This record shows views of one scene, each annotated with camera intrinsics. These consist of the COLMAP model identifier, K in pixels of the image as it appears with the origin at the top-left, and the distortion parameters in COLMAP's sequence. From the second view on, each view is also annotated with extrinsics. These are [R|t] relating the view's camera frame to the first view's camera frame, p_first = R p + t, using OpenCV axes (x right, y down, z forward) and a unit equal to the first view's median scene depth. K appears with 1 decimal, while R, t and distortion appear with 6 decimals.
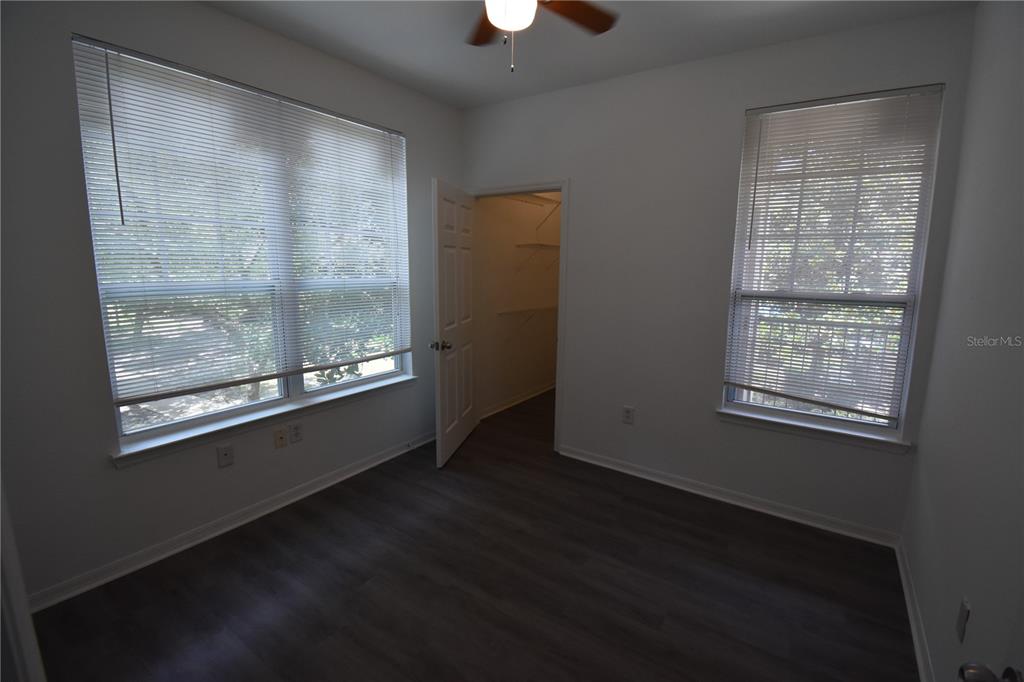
lens RADIAL K [[454.3, 0, 516.9], [0, 454.3, 338.9], [0, 0, 1]] dist [0.025475, -0.030358]
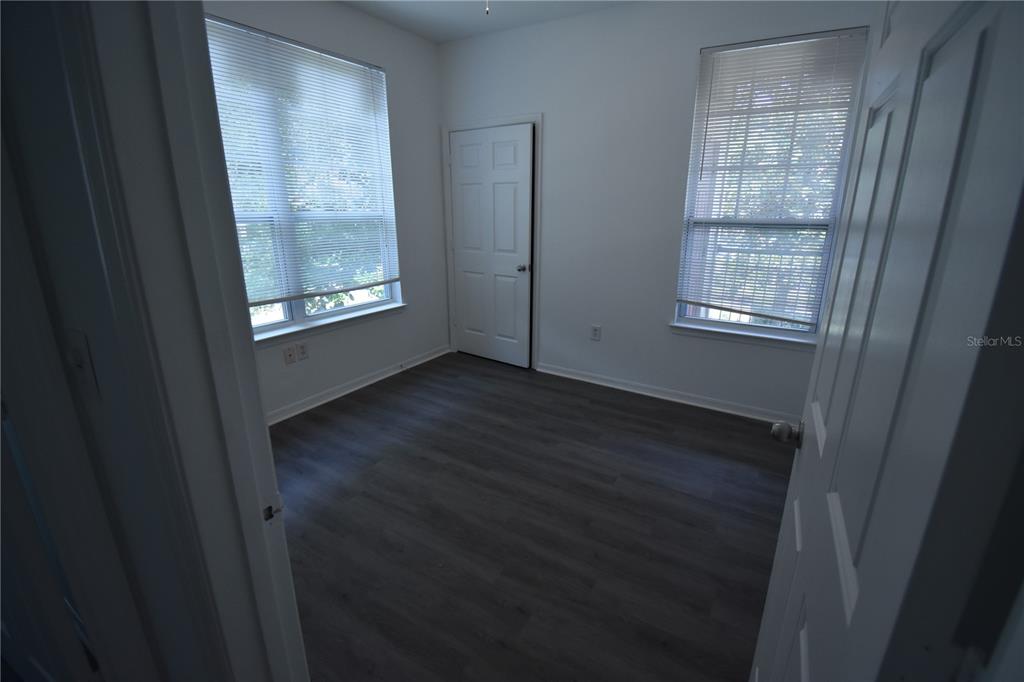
lens RADIAL K [[454.3, 0, 516.9], [0, 454.3, 338.9], [0, 0, 1]] dist [0.025475, -0.030358]
pose [[0.998806, -0.021781, 0.043732, -0.003141], [0.016401, 0.992662, 0.119805, 0.049467], [-0.046021, -0.118944, 0.991834, -0.140883]]
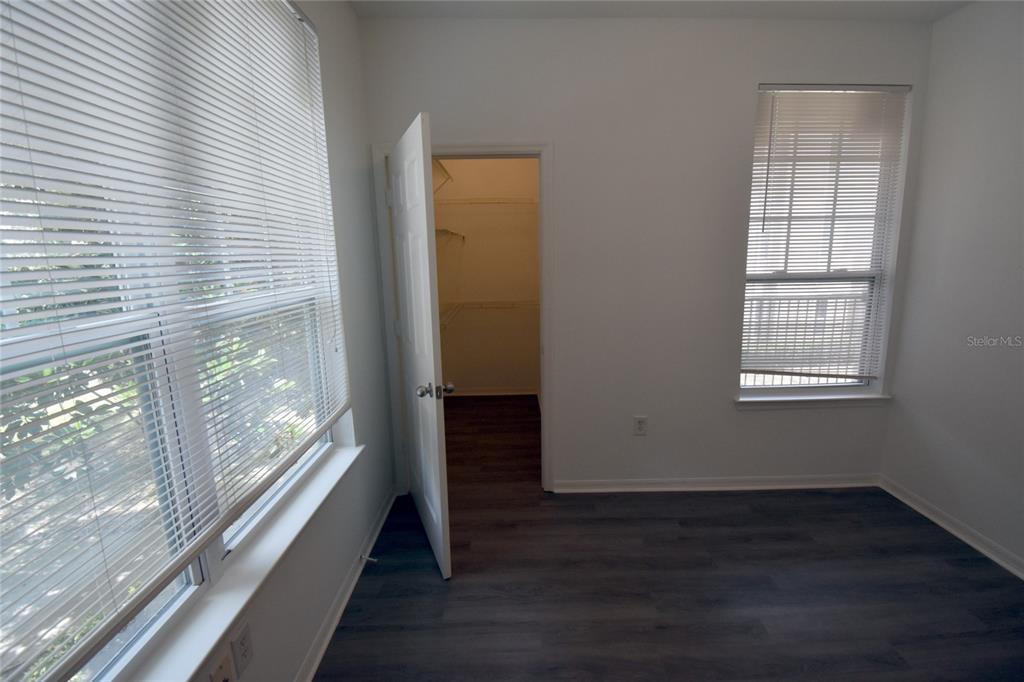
lens RADIAL K [[454.3, 0, 516.9], [0, 454.3, 338.9], [0, 0, 1]] dist [0.025475, -0.030358]
pose [[0.818776, -0.135480, 0.557898, -0.474600], [0.124389, 0.990538, 0.057987, -0.088365], [-0.560475, 0.021918, 0.827881, 0.478300]]
